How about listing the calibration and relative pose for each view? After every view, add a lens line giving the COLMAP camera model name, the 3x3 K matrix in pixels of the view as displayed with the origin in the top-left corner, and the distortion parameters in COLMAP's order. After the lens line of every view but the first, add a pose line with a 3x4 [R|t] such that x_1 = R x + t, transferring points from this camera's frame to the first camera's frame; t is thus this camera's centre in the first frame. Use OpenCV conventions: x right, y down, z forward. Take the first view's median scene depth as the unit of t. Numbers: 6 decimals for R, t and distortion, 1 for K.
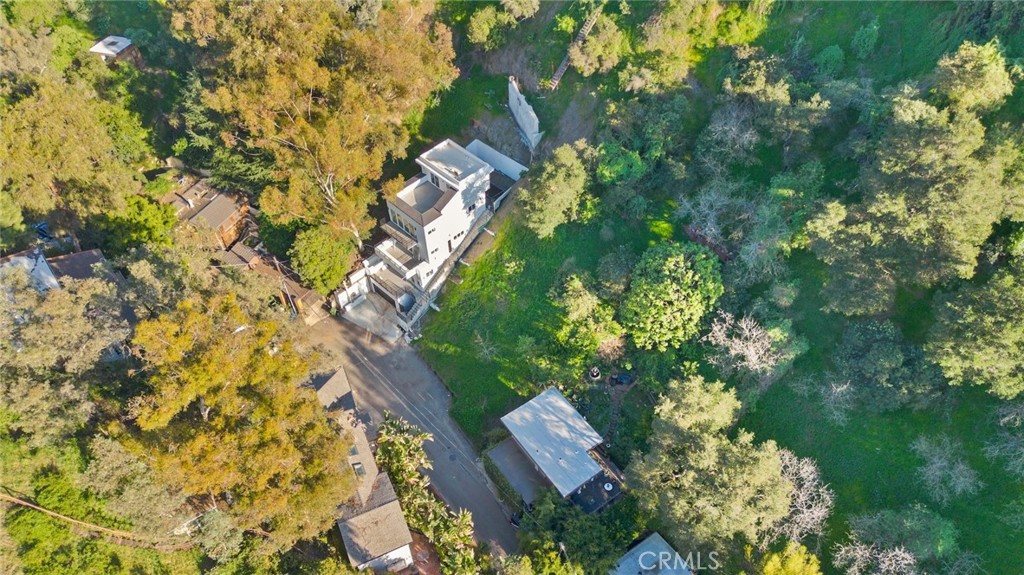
lens RADIAL K [[725.7, 0, 516.8], [0, 725.7, 286.4], [0, 0, 1]] dist [0.054744, -0.001672]
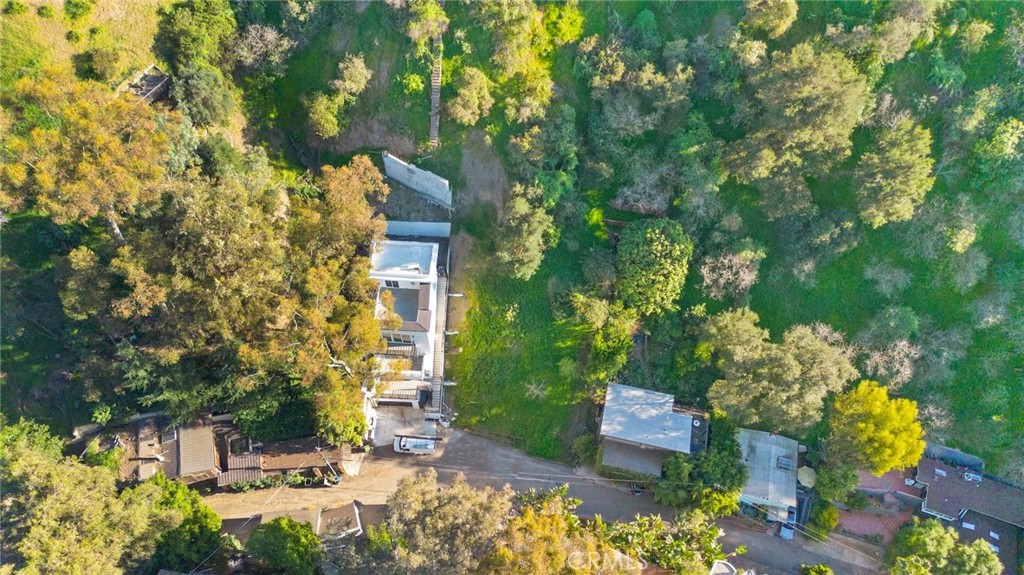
lens RADIAL K [[725.7, 0, 516.8], [0, 725.7, 286.4], [0, 0, 1]] dist [0.054744, -0.001672]
pose [[0.743180, -0.556205, 0.371912, -0.386078], [0.475747, 0.830121, 0.290798, -0.379622], [-0.470476, -0.039179, 0.881543, 0.041287]]
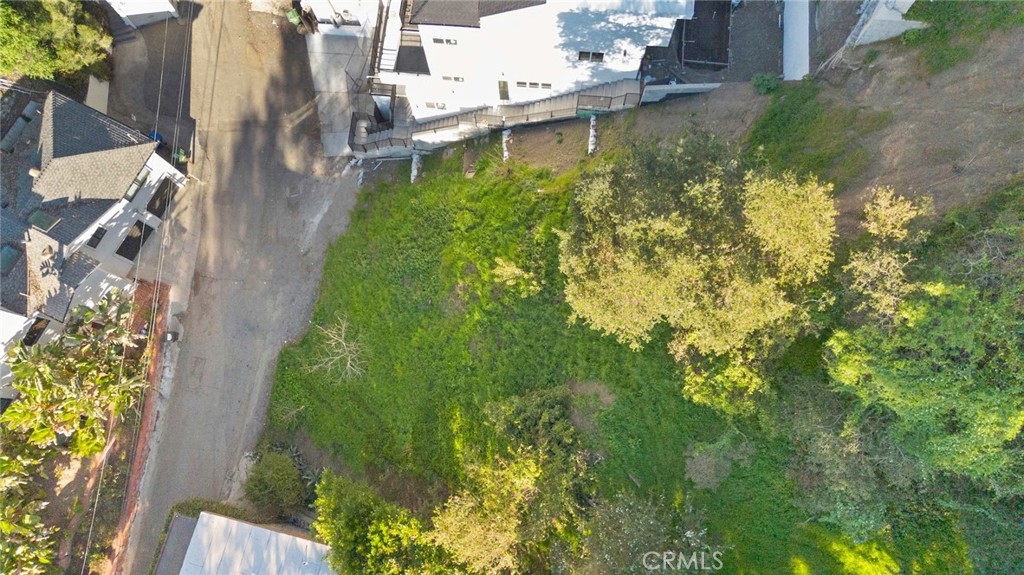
lens RADIAL K [[746.5, 0, 512.0], [0, 746.5, 287.5], [0, 0, 1]] dist [0.141841, -0.000143]
pose [[0.638207, 0.751457, -0.167345, 0.067000], [-0.554545, 0.599495, 0.577135, -0.252953], [0.534015, -0.275532, 0.799319, 0.697724]]
